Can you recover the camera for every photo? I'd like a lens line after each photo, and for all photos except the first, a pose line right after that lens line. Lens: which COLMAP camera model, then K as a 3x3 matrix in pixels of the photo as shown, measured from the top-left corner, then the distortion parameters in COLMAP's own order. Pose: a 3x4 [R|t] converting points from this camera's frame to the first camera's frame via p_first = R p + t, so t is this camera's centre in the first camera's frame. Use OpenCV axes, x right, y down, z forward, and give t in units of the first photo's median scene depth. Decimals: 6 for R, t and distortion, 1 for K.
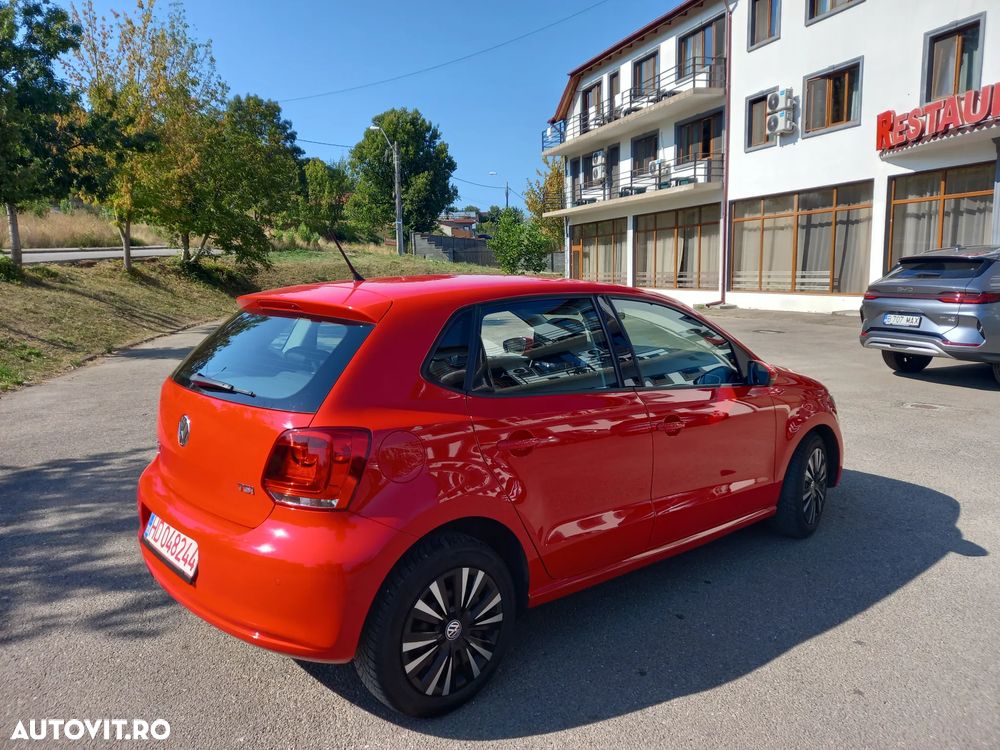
lens RADIAL K [[736.0, 0, 509.2], [0, 736.0, 369.1], [0, 0, 1]] dist [0.026803, -0.016018]
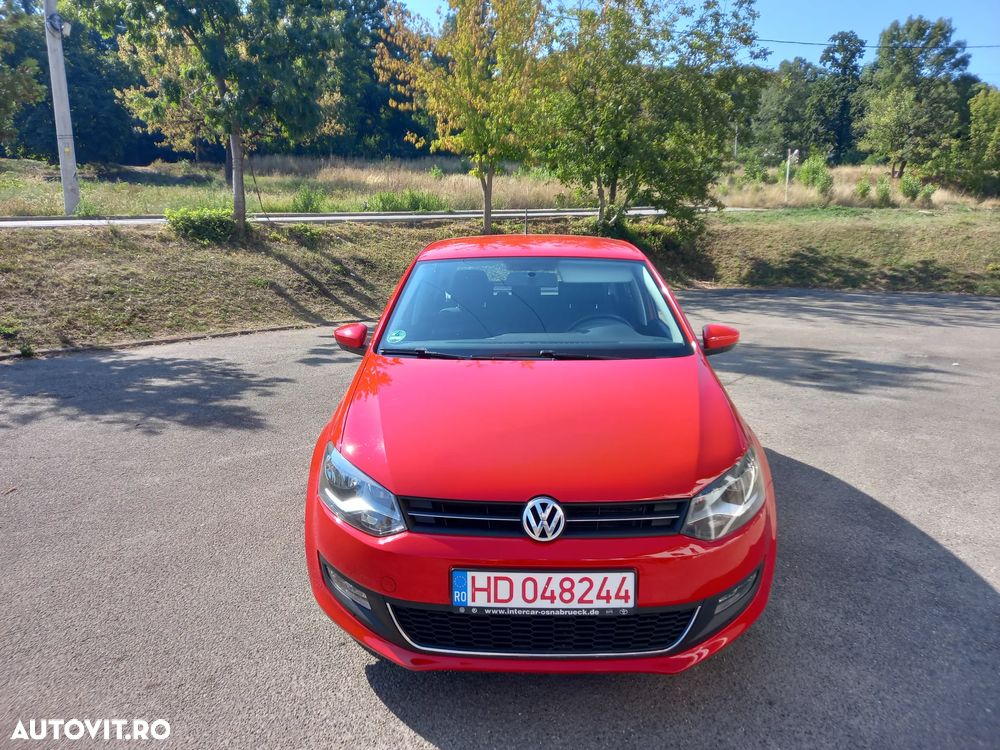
lens RADIAL K [[736.0, 0, 498.5], [0, 736.0, 373.6], [0, 0, 1]] dist [0.026803, -0.016018]
pose [[0.641207, 0.153561, -0.751846, 0.095881], [-0.115265, 0.987930, 0.103477, -0.061804], [0.758662, 0.020312, 0.651168, 0.458454]]
